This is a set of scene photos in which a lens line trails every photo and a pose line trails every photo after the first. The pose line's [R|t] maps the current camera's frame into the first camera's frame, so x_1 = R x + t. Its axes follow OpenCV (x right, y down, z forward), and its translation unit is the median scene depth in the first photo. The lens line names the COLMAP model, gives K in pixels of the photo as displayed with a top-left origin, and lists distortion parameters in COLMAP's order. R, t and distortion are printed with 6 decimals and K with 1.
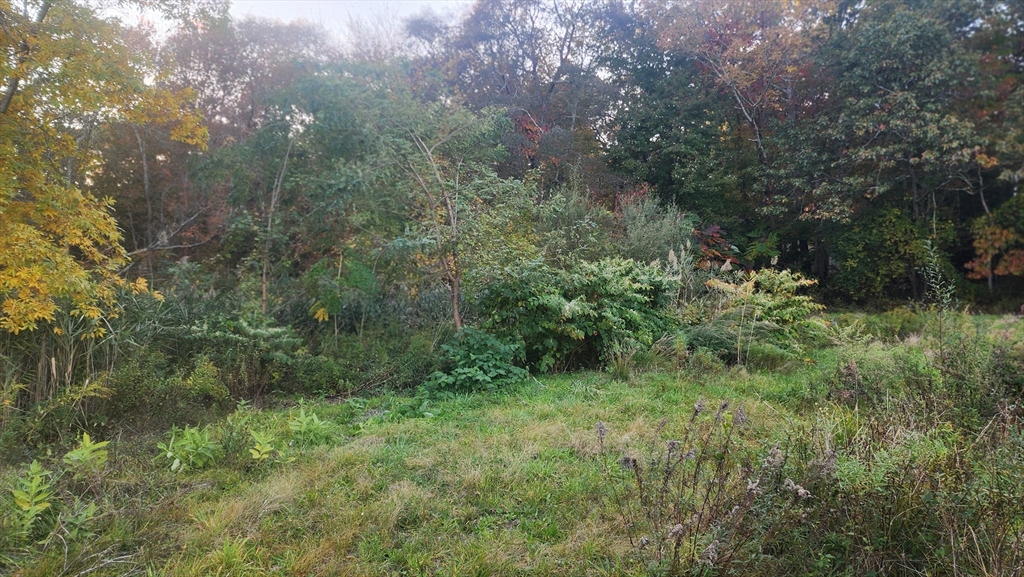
lens RADIAL K [[687.9, 0, 499.4], [0, 687.9, 289.7], [0, 0, 1]] dist [0.042762, -0.036663]
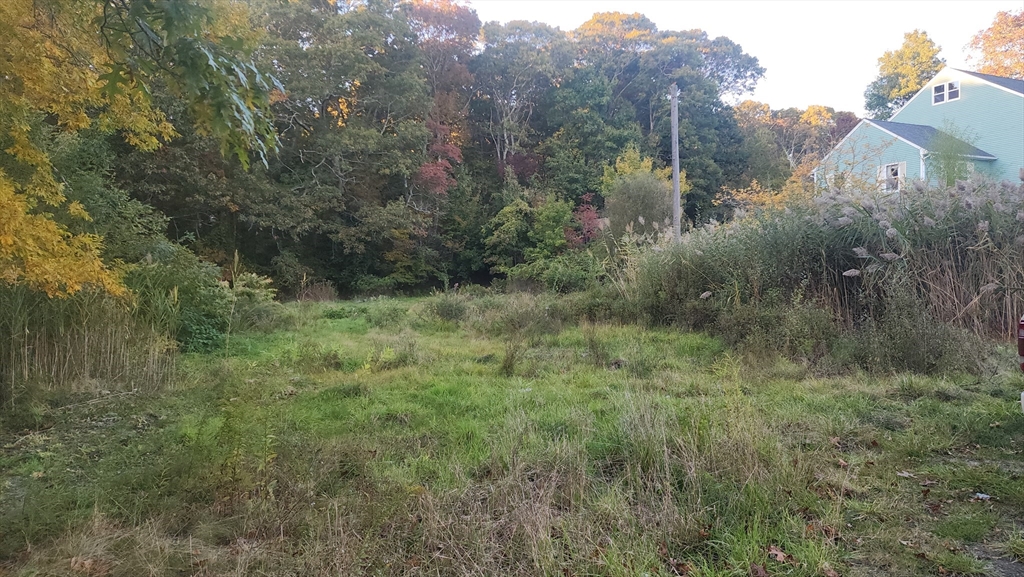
lens RADIAL K [[687.9, 0, 528.2], [0, 687.9, 292.2], [0, 0, 1]] dist [0.042762, -0.036663]
pose [[0.255688, -0.002211, 0.966757, -0.565977], [0.011246, 0.999937, -0.000687, 0.013719], [-0.966694, 0.011048, 0.255697, -0.034033]]
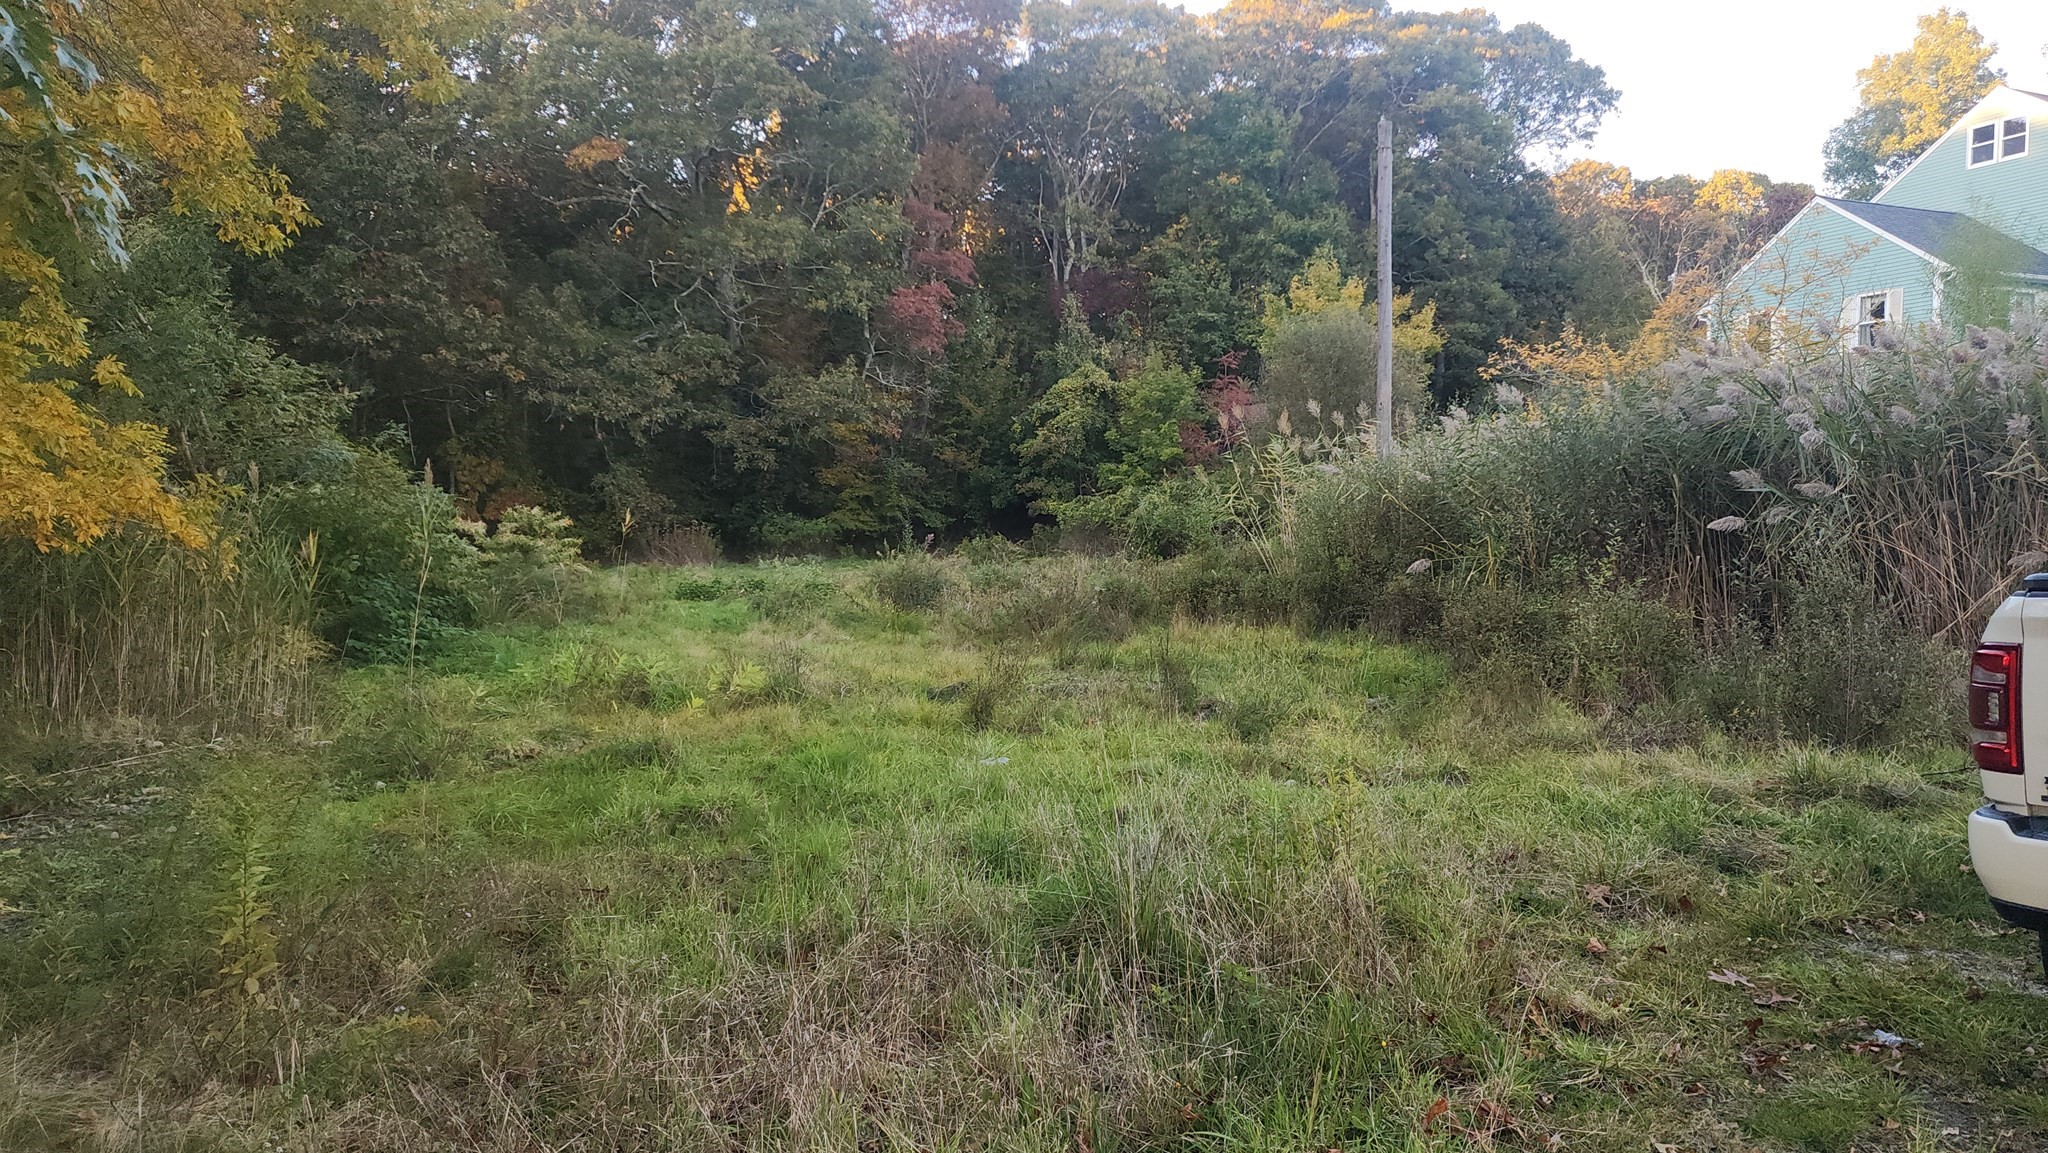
lens RADIAL K [[1373.3, 0, 1050.8], [0, 1373.3, 616.6], [0, 0, 1]] dist [0.042582, -0.040815]
pose [[0.311179, -0.042539, 0.949399, -0.539445], [-0.004342, 0.998924, 0.046181, 0.012642], [-0.950341, -0.018493, 0.310659, -0.059416]]
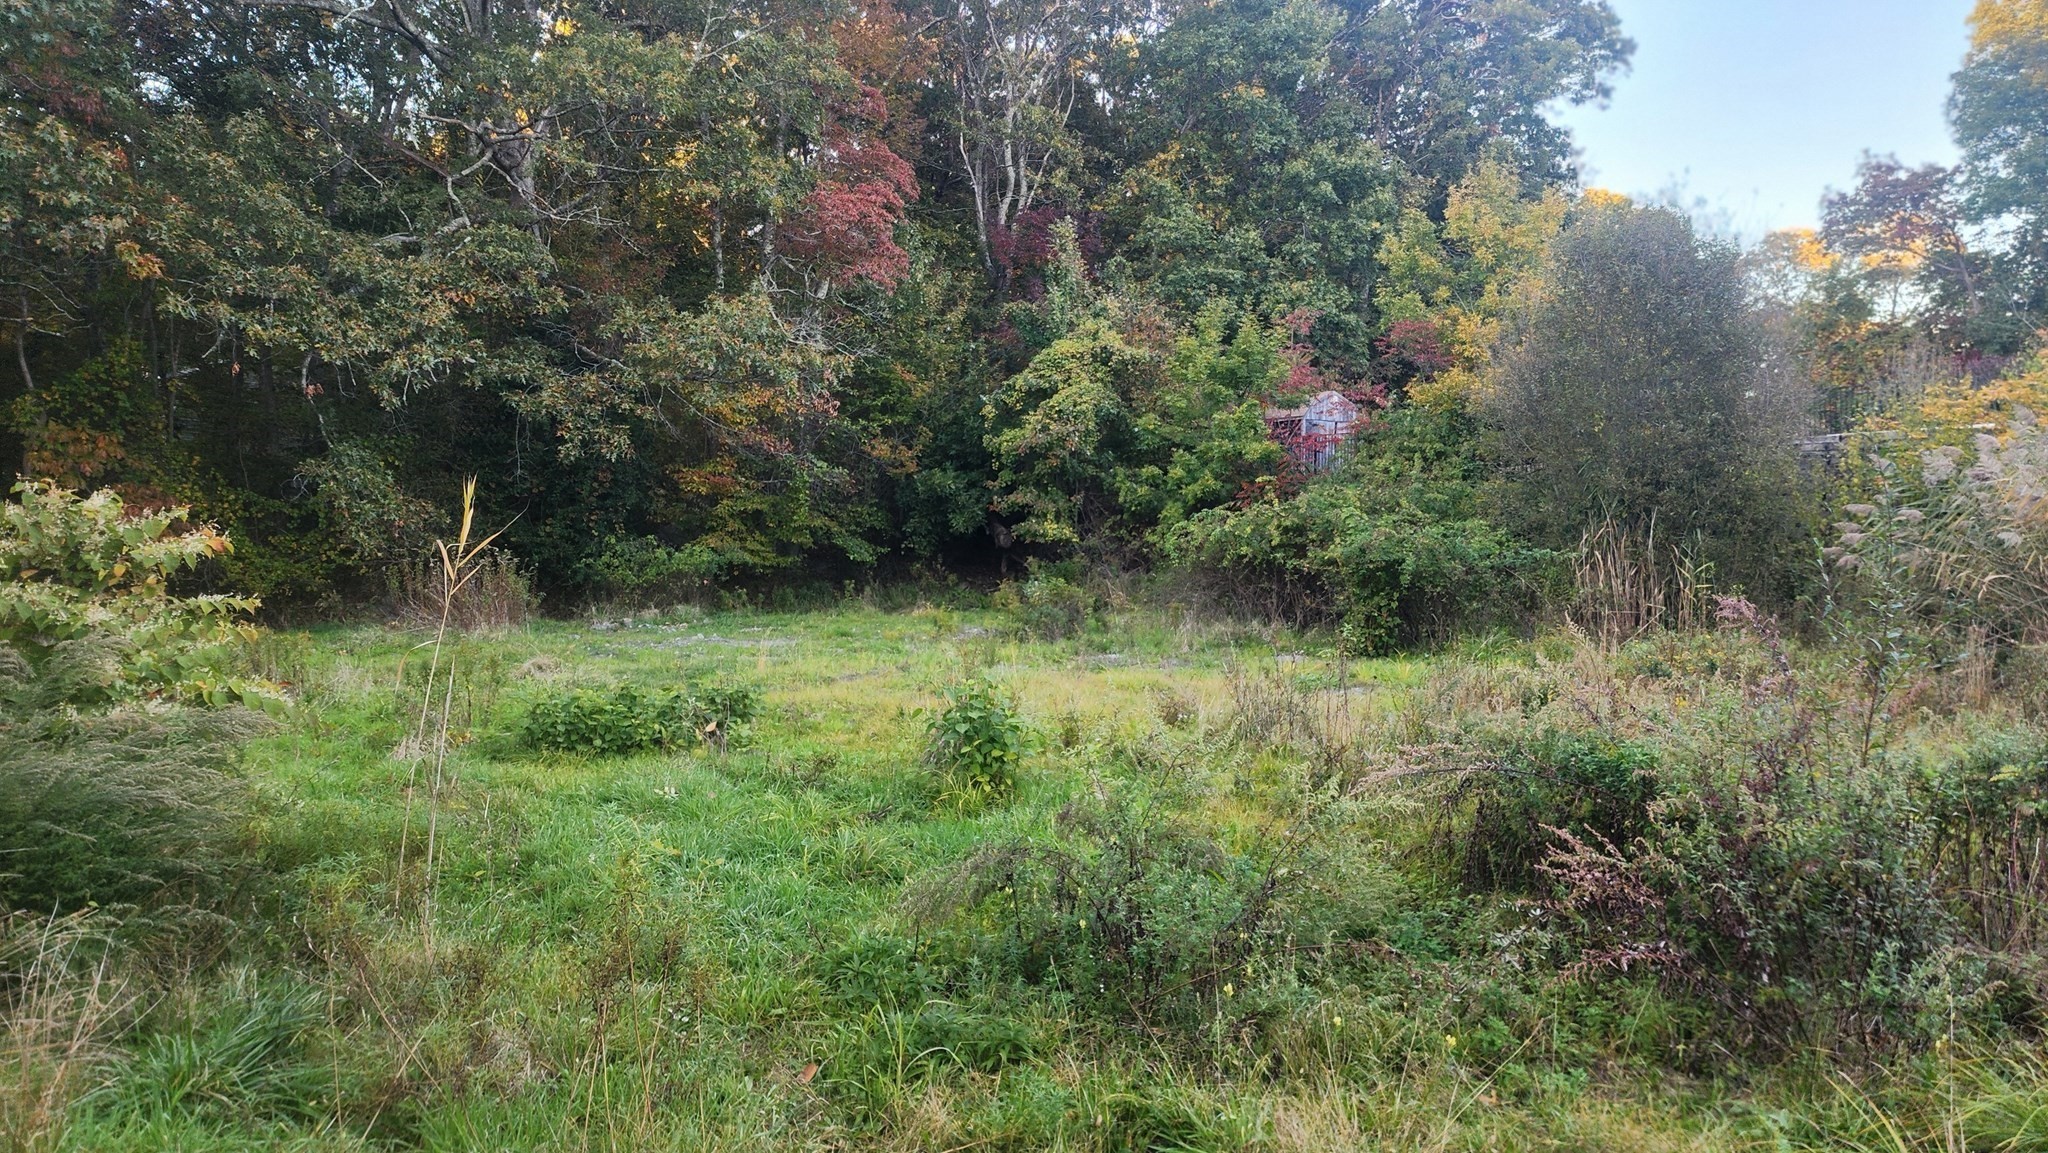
lens RADIAL K [[1373.3, 0, 1015.2], [0, 1373.3, 591.5], [0, 0, 1]] dist [0.042582, -0.040815]
pose [[0.153843, -0.000314, 0.988095, -0.023329], [-0.011689, 0.999929, 0.002137, 0.001452], [-0.988026, -0.011878, 0.153829, 0.323522]]
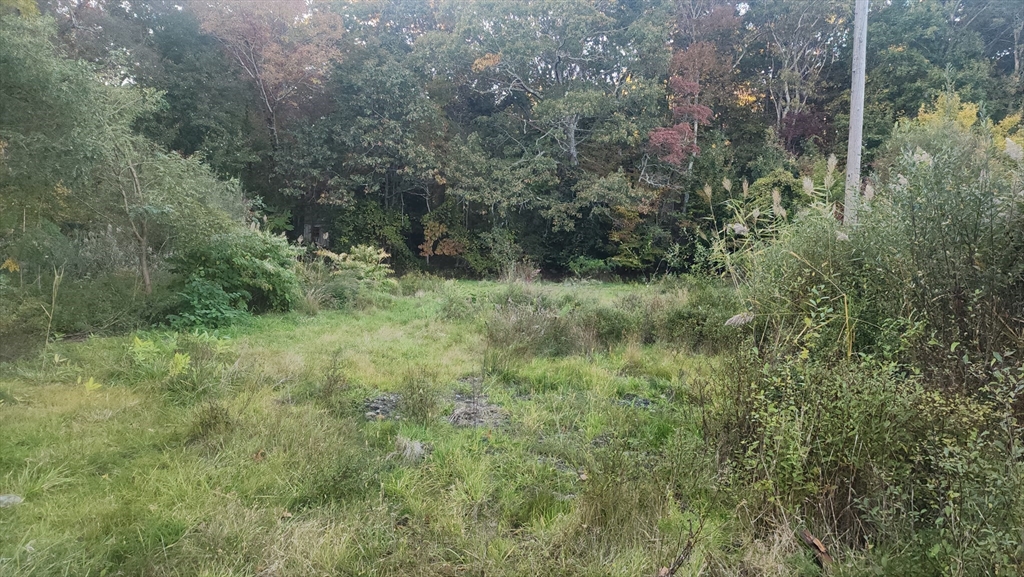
lens RADIAL K [[687.9, 0, 510.4], [0, 687.9, 303.9], [0, 0, 1]] dist [0.042762, -0.036663]
pose [[0.684991, -0.003336, 0.728544, -0.264272], [-0.048161, 0.997595, 0.049851, 0.003645], [-0.726958, -0.069235, 0.683182, -0.145452]]
